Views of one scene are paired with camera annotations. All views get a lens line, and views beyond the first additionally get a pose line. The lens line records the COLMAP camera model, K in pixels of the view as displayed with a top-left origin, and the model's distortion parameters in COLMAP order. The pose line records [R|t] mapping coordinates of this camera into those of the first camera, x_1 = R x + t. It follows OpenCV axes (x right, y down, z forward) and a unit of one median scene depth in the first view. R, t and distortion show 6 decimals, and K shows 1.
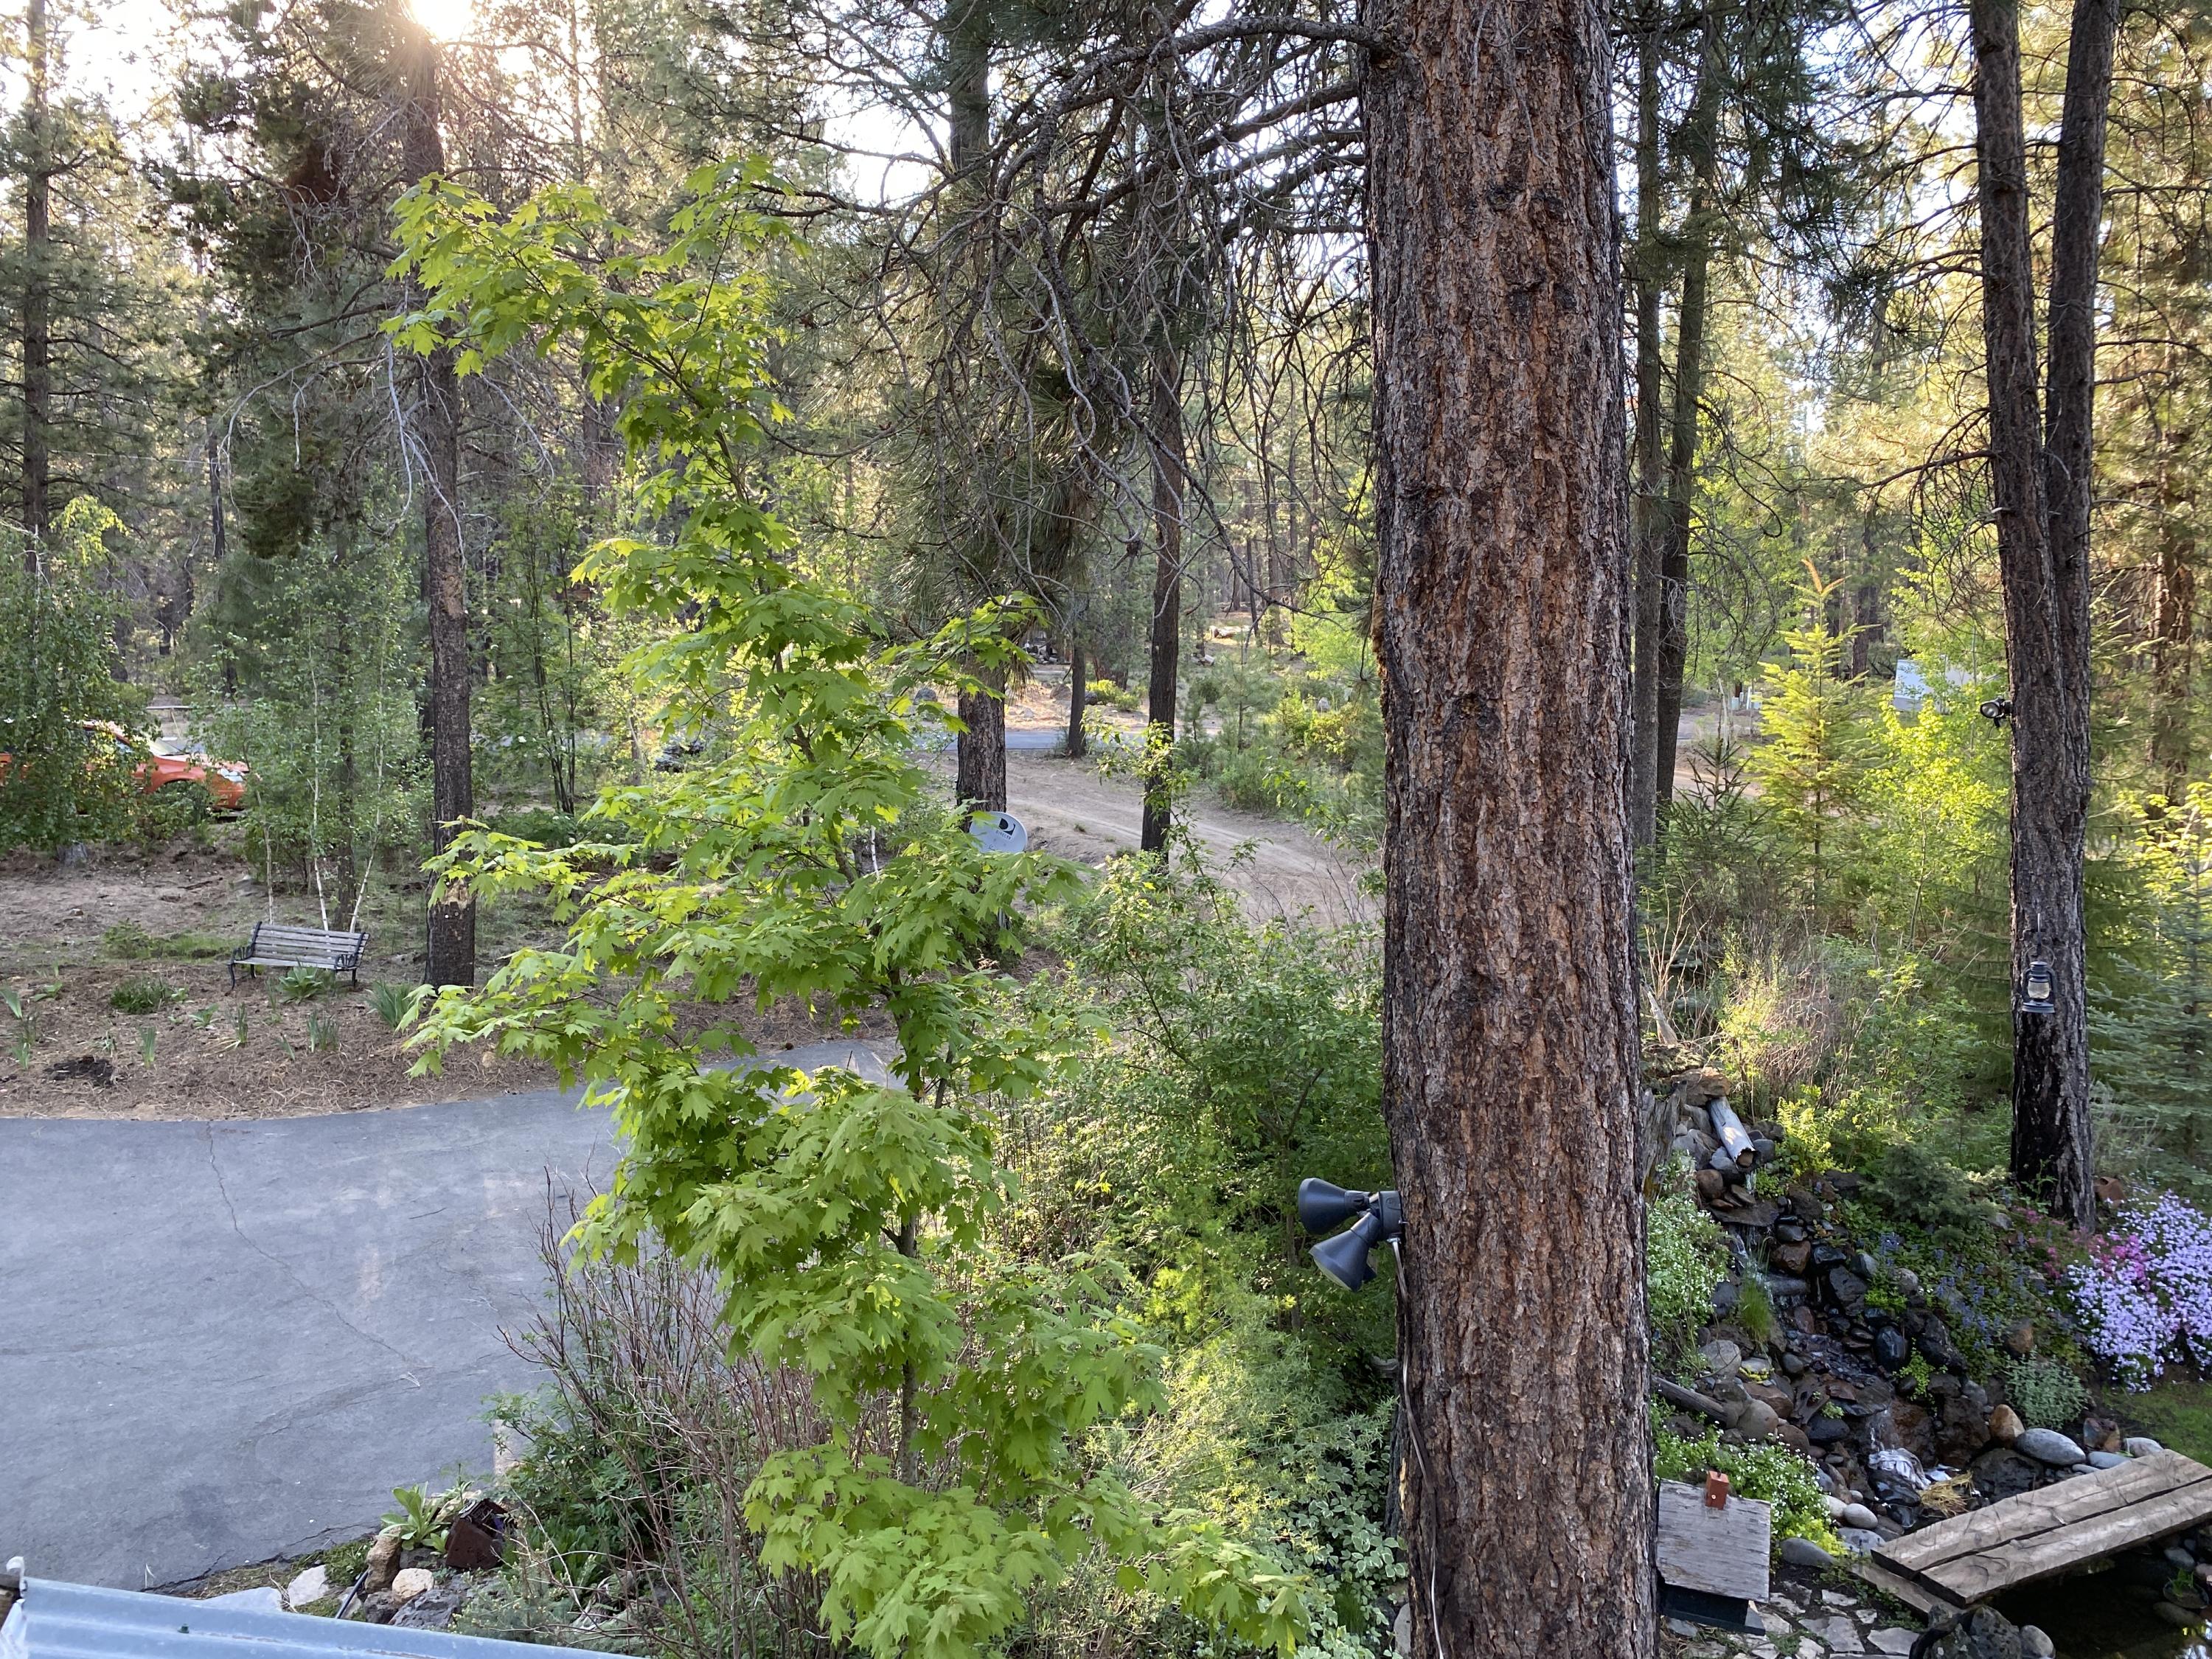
lens RADIAL K [[1692.2, 0, 1106.8], [0, 1692.2, 818.7], [0, 0, 1]] dist [0.044856, -0.044150]
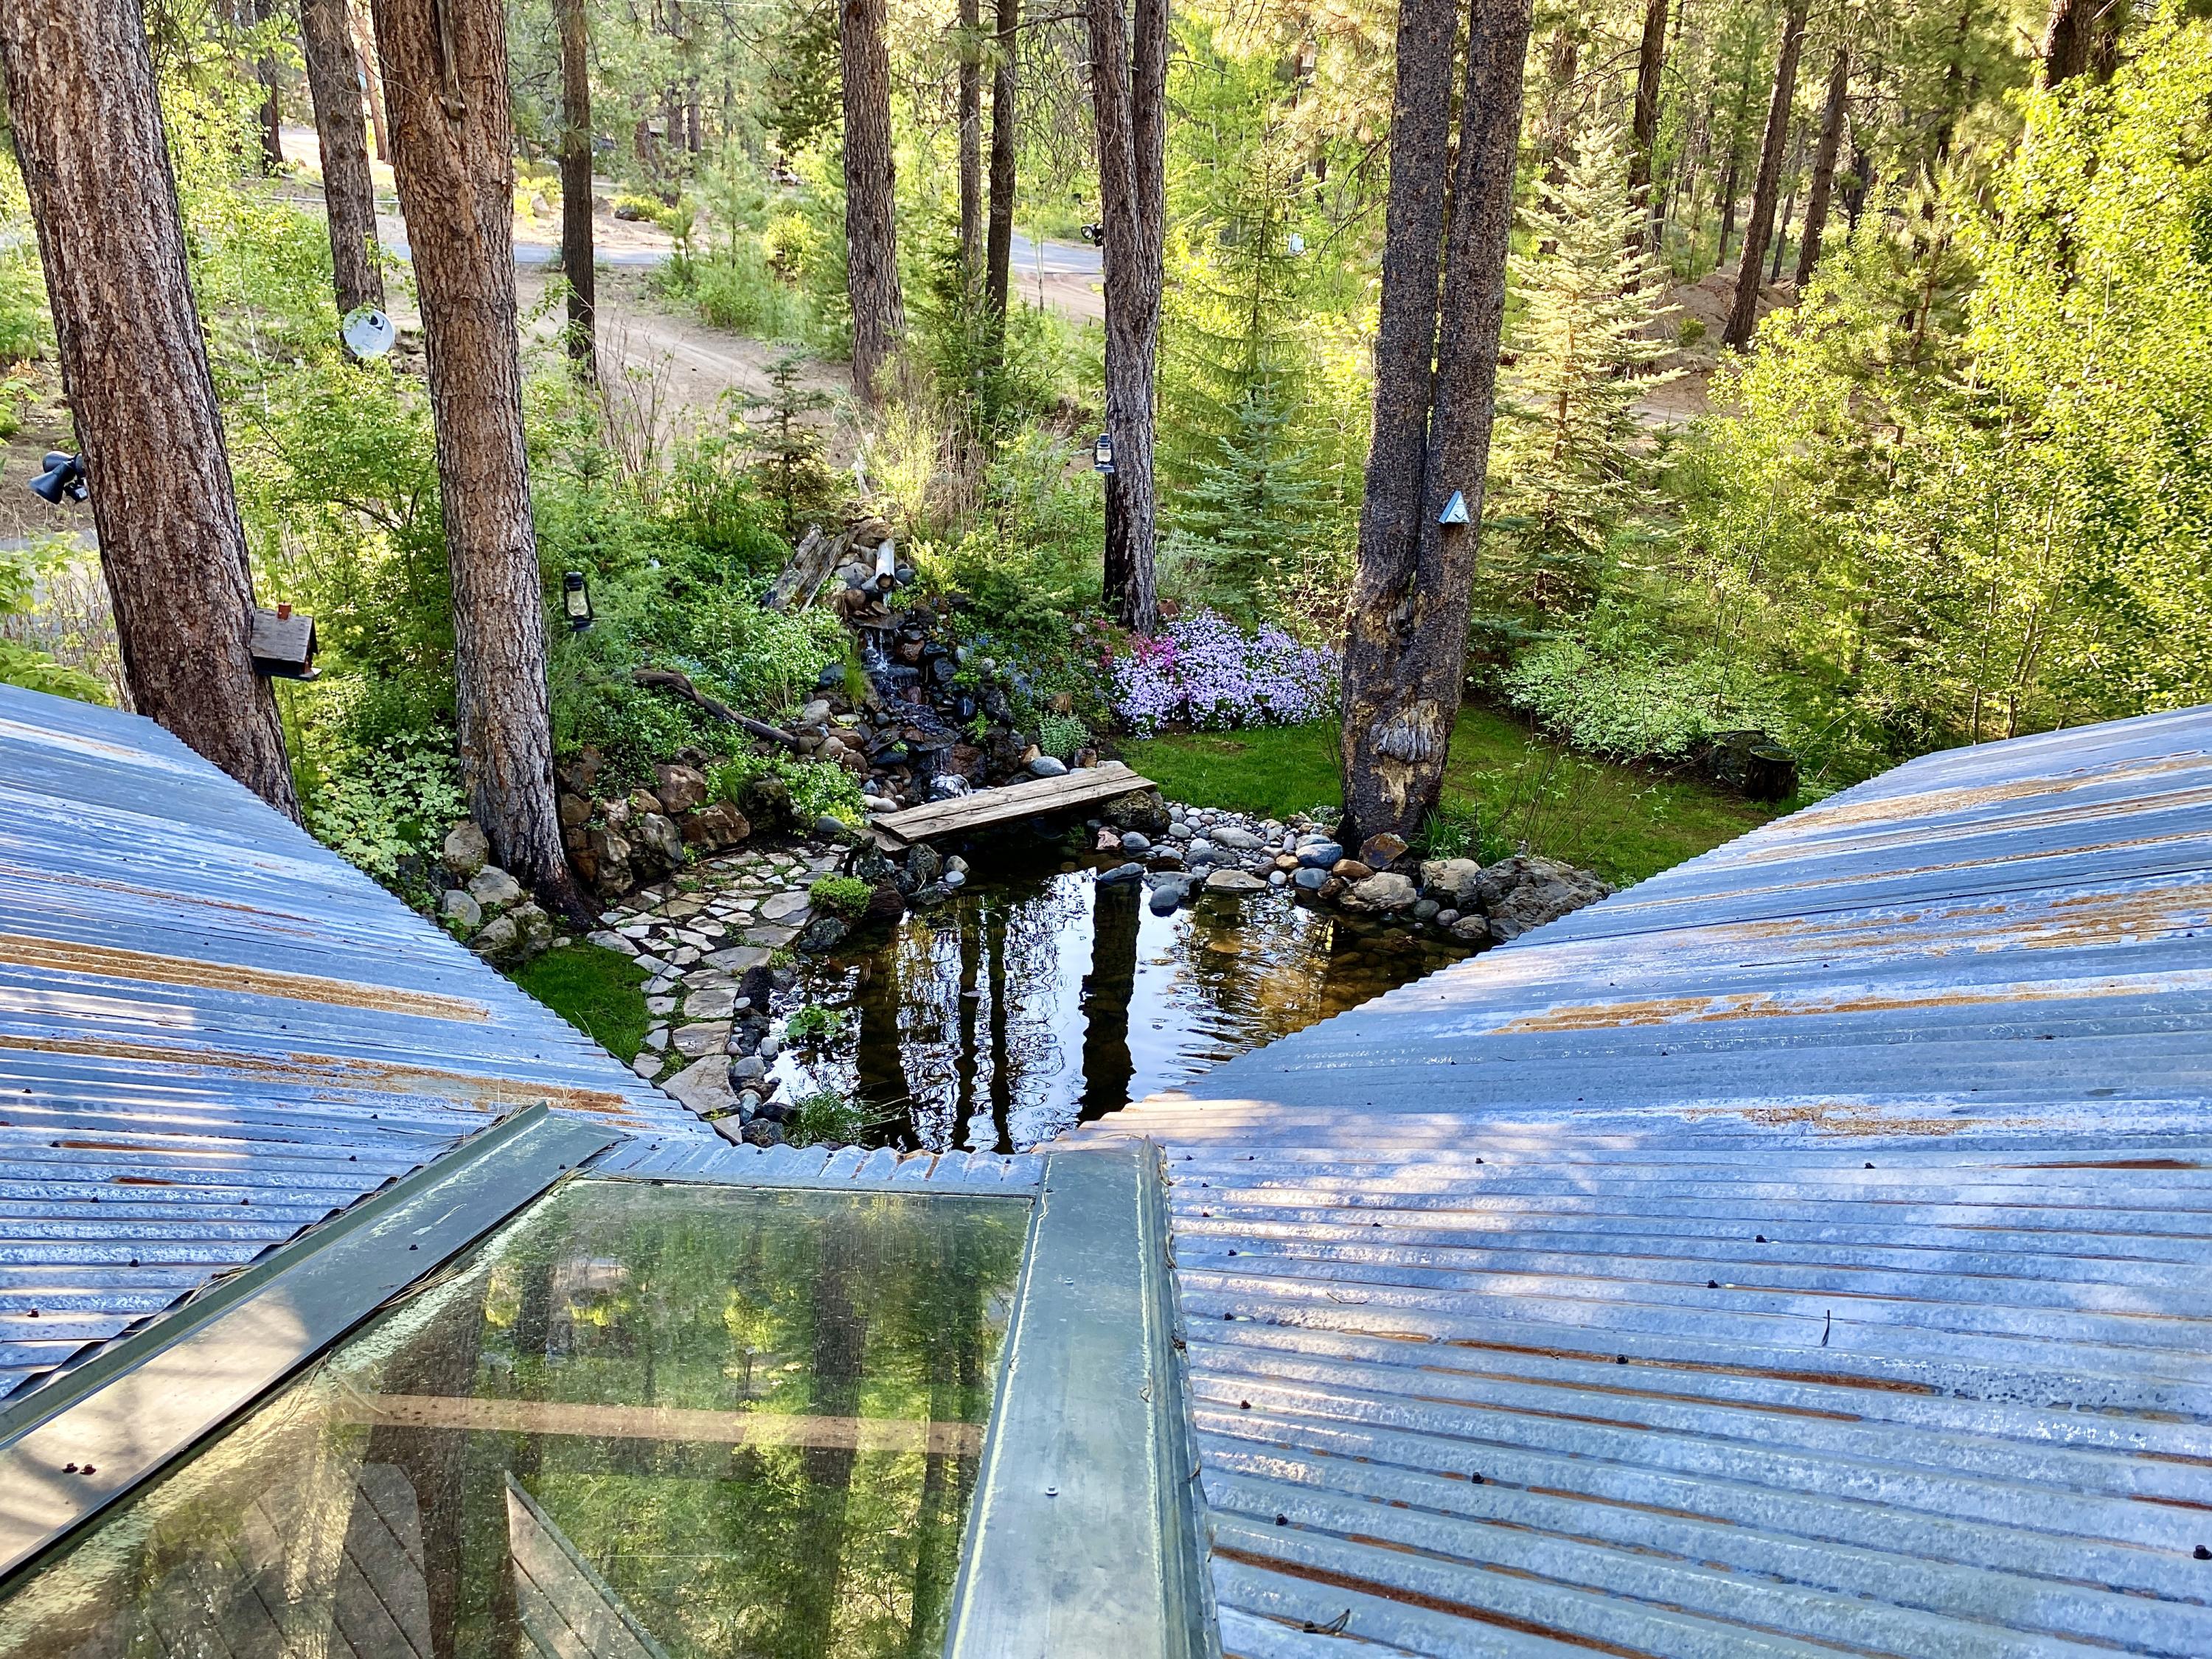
lens RADIAL K [[1692.2, 0, 1101.5], [0, 1692.2, 831.4], [0, 0, 1]] dist [0.044856, -0.044150]
pose [[0.981636, -0.031910, 0.188077, 0.303189], [-0.019191, 0.964389, 0.263791, 0.036219], [-0.189797, -0.262556, 0.946066, -0.363698]]
